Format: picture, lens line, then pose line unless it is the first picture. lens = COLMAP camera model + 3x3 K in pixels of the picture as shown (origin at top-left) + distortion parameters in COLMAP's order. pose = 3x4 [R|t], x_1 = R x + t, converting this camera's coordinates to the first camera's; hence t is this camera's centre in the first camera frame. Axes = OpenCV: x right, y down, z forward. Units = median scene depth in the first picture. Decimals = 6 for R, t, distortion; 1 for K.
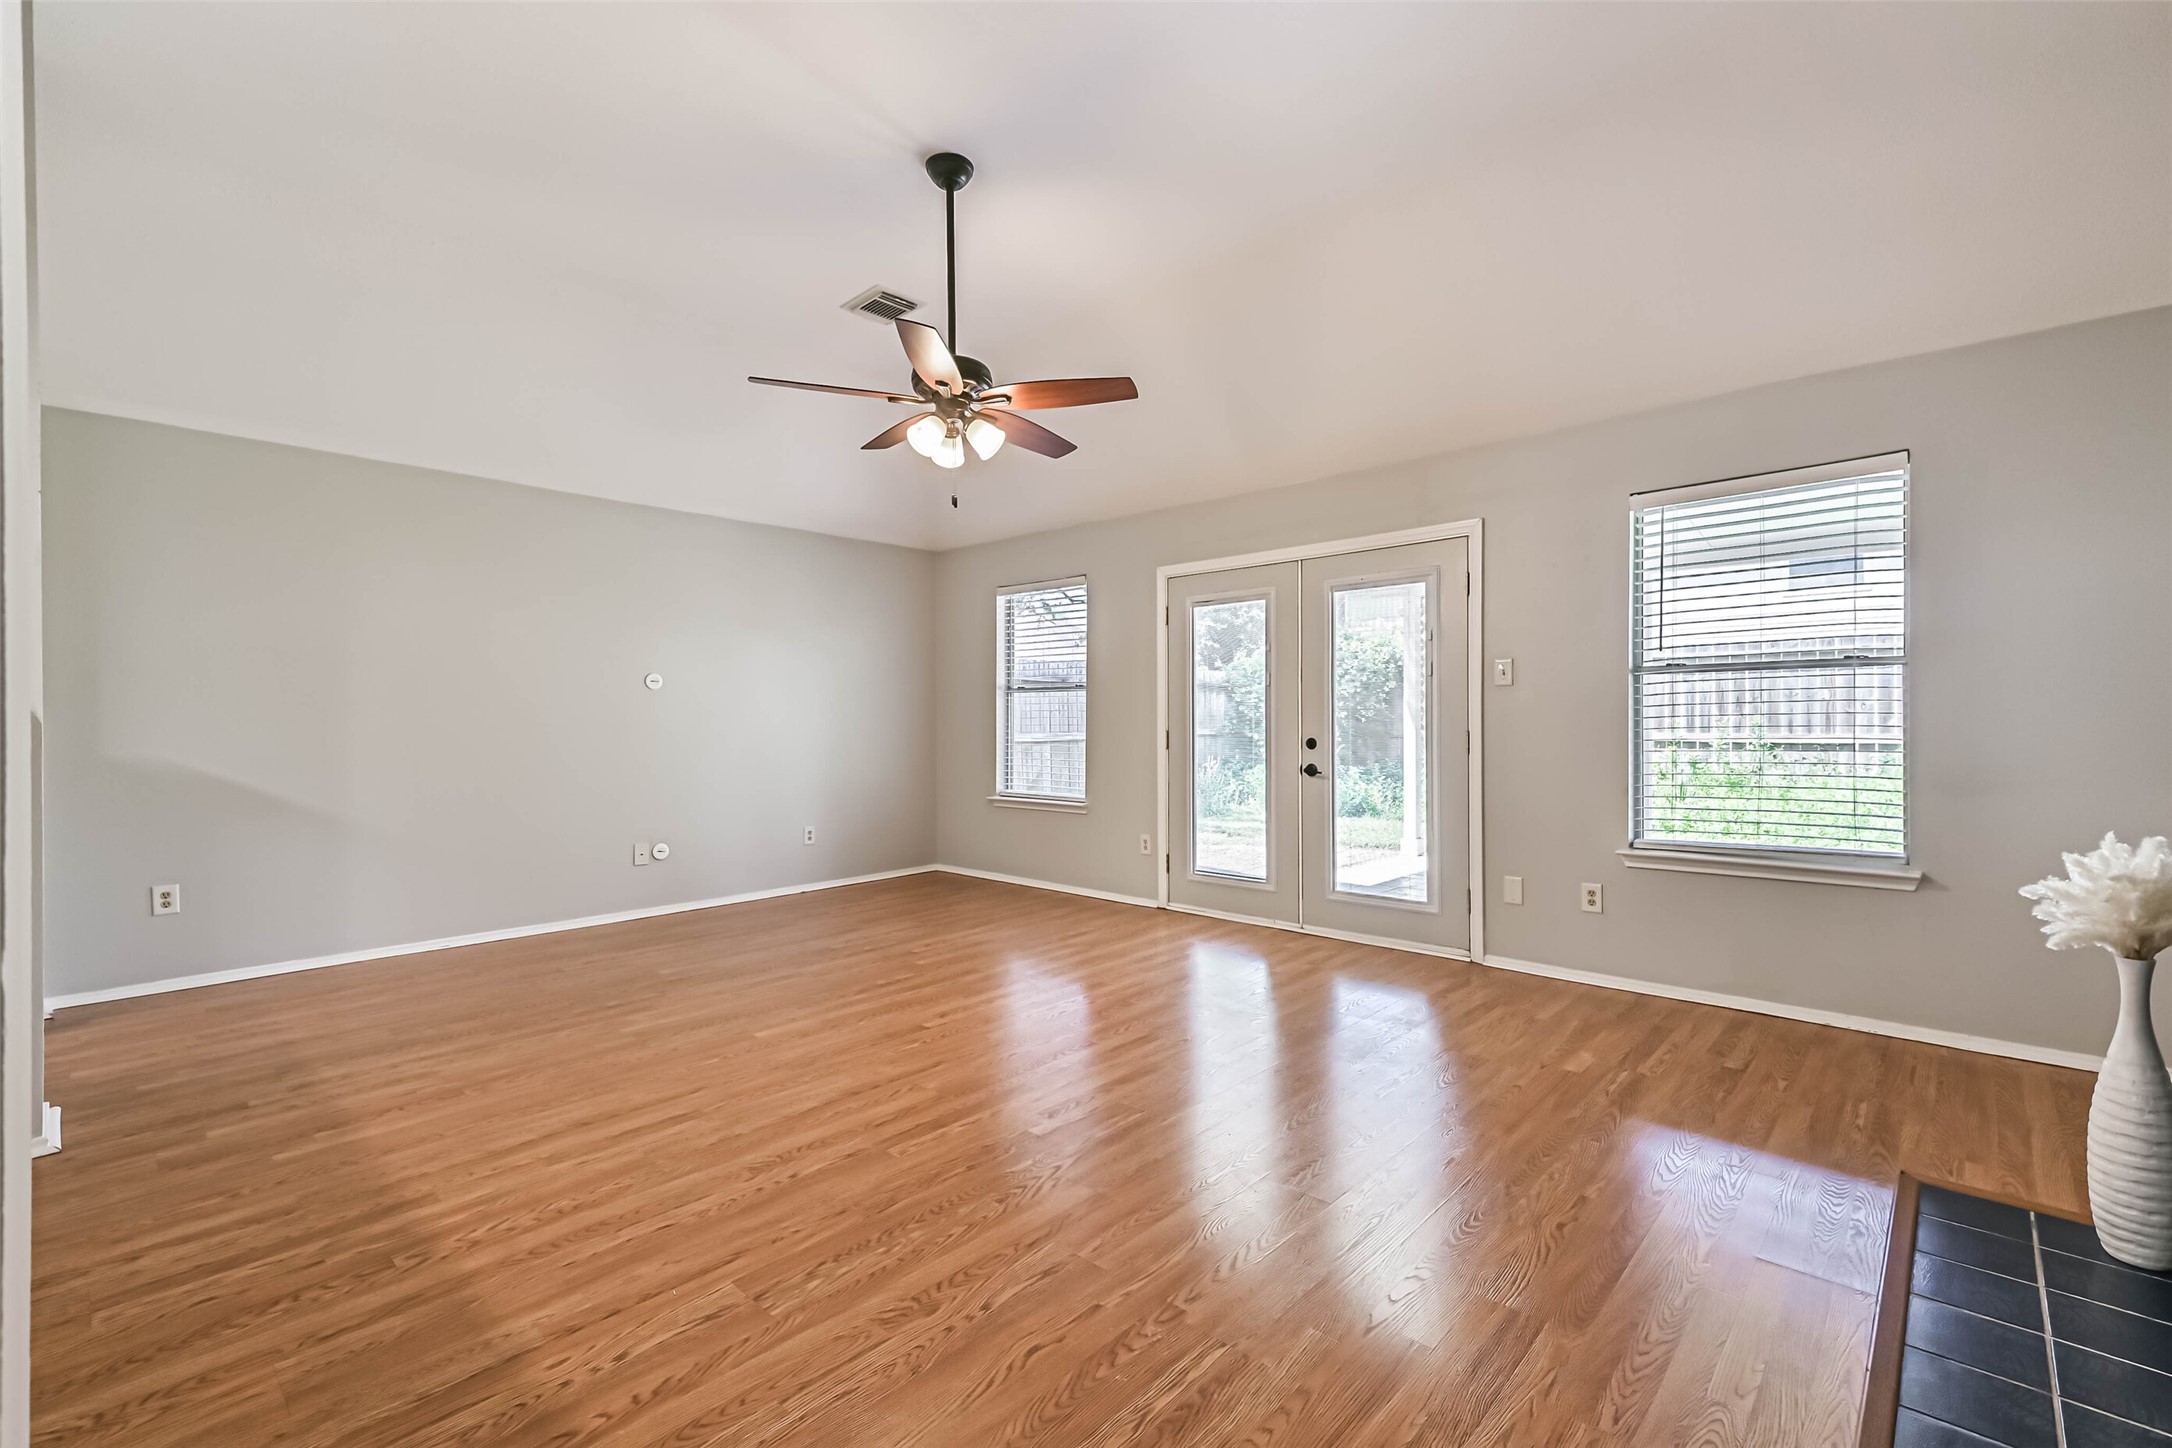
lens RADIAL K [[933.9, 0, 1100.3], [0, 933.9, 726.3], [0, 0, 1]] dist [0.028274, -0.011284]
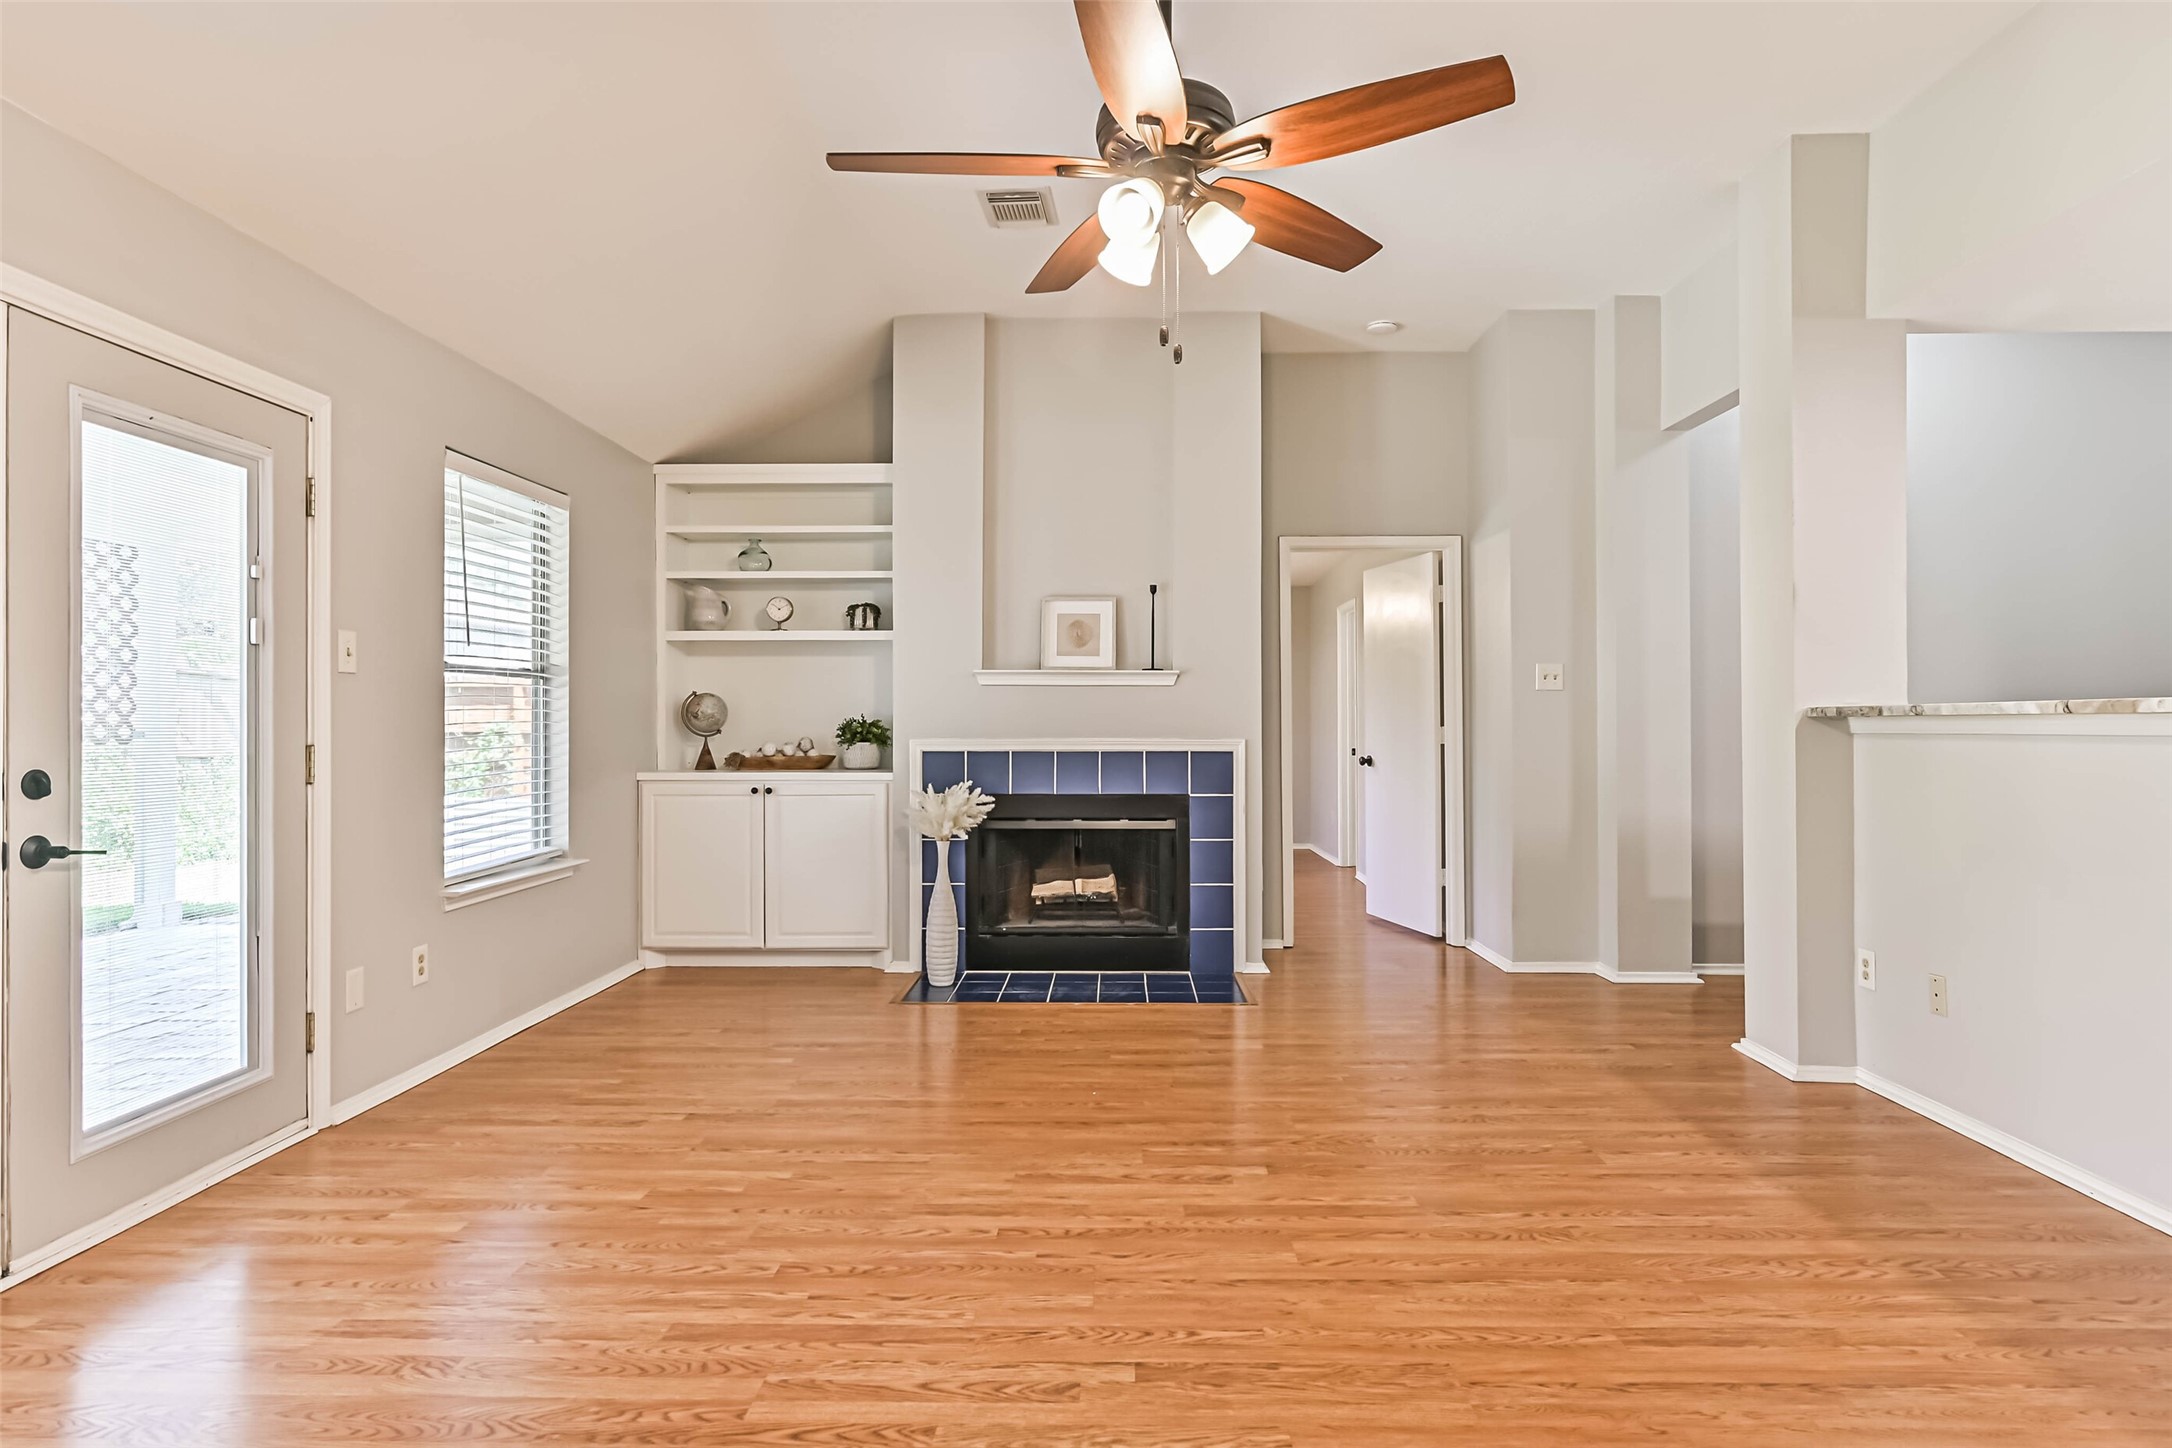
lens RADIAL K [[1166.9, 0, 1099.7], [0, 1166.9, 716.5], [0, 0, 1]] dist [-0.000205, -0.000125]
pose [[-0.662090, 0.011245, 0.749340, -0.640015], [0.006324, 0.999936, -0.009418, -0.003711], [-0.749397, -0.001497, -0.662119, 1.454189]]
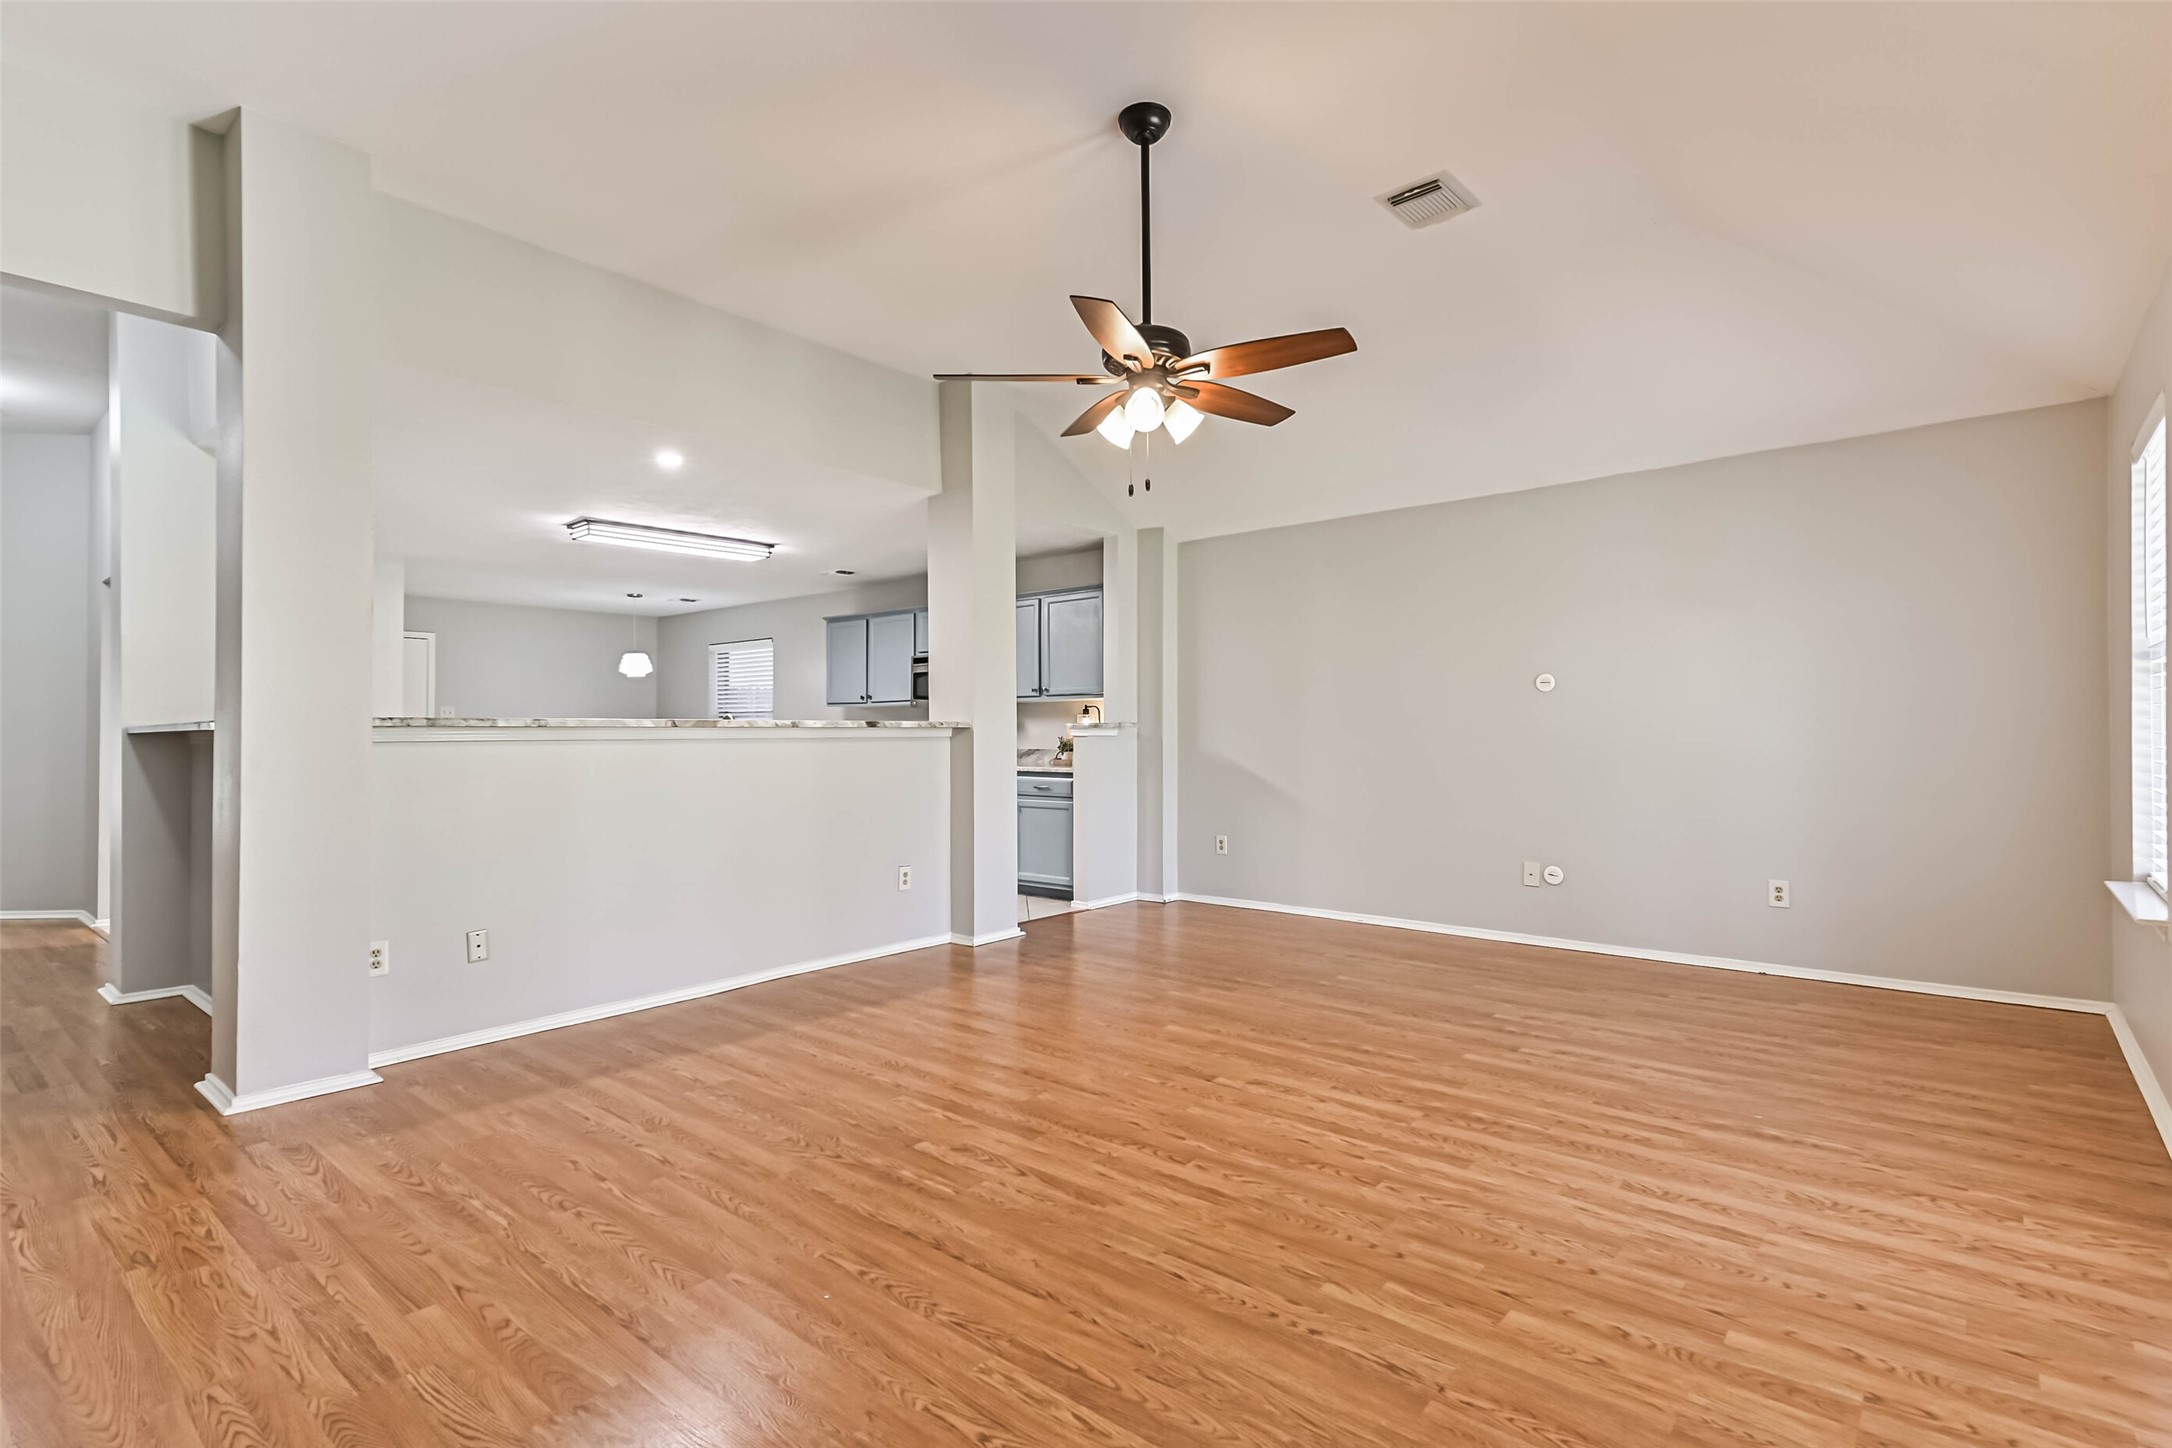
lens RADIAL K [[1029.1, 0, 1095.7], [0, 1029.1, 722.5], [0, 0, 1]] dist [0.044268, -0.014561]
pose [[0.038434, -0.004397, -0.999251, 0.805593], [0.000140, 0.999990, -0.004395, -0.009002], [0.999261, 0.000029, 0.038435, 0.883768]]
